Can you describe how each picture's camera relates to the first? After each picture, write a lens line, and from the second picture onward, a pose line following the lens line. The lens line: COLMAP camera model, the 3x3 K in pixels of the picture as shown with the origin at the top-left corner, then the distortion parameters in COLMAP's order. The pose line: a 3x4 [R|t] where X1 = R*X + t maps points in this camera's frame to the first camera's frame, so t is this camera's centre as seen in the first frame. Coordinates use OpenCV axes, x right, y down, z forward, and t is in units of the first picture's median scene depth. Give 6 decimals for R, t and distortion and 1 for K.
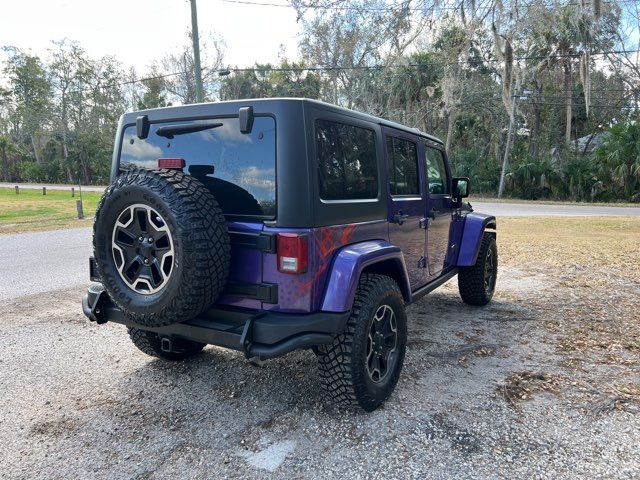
lens RADIAL K [[485.1, 0, 323.6], [0, 485.1, 245.5], [0, 0, 1]] dist [0.022271, -0.025861]
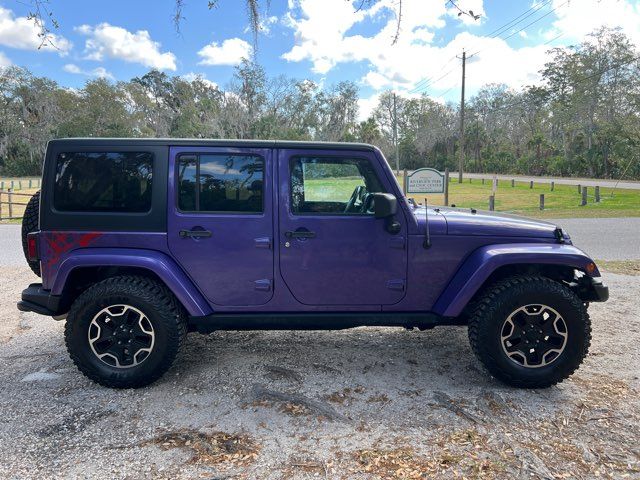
lens RADIAL K [[485.1, 0, 326.7], [0, 485.1, 237.8], [0, 0, 1]] dist [0.022271, -0.025861]
pose [[0.502749, 0.108316, -0.857620, 1.249920], [-0.106275, 0.992337, 0.063031, -0.150160], [0.857875, 0.059455, 0.510407, 0.747870]]
